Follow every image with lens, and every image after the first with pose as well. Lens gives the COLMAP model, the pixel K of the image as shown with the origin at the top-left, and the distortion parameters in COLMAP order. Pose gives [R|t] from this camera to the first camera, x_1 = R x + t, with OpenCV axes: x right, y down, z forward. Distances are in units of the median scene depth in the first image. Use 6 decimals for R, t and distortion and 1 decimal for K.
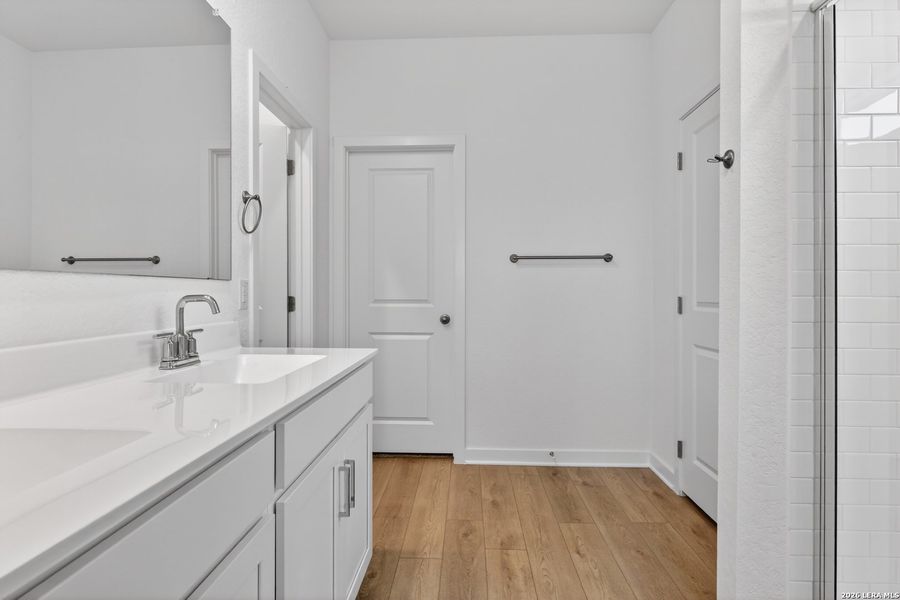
lens RADIAL K [[490.2, 0, 448.9], [0, 490.2, 294.4], [0, 0, 1]] dist [0.006176, -0.004242]
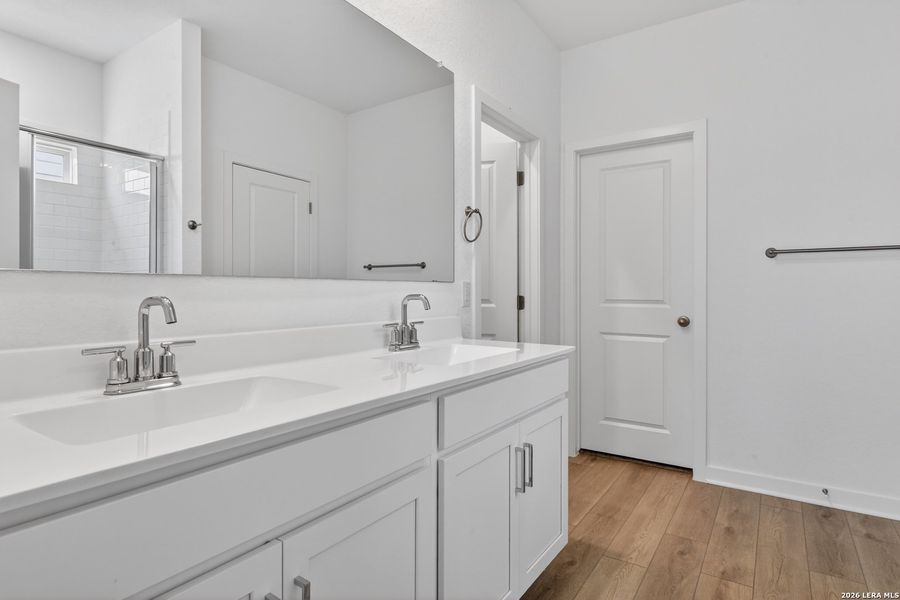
lens RADIAL K [[490.2, 0, 449.9], [0, 490.2, 292.2], [0, 0, 1]] dist [0.006176, -0.004242]
pose [[0.859441, 0.003213, -0.511225, 0.116998], [-0.004455, 0.999989, -0.001205, -0.002081], [0.511216, 0.003313, 0.859446, -0.026254]]
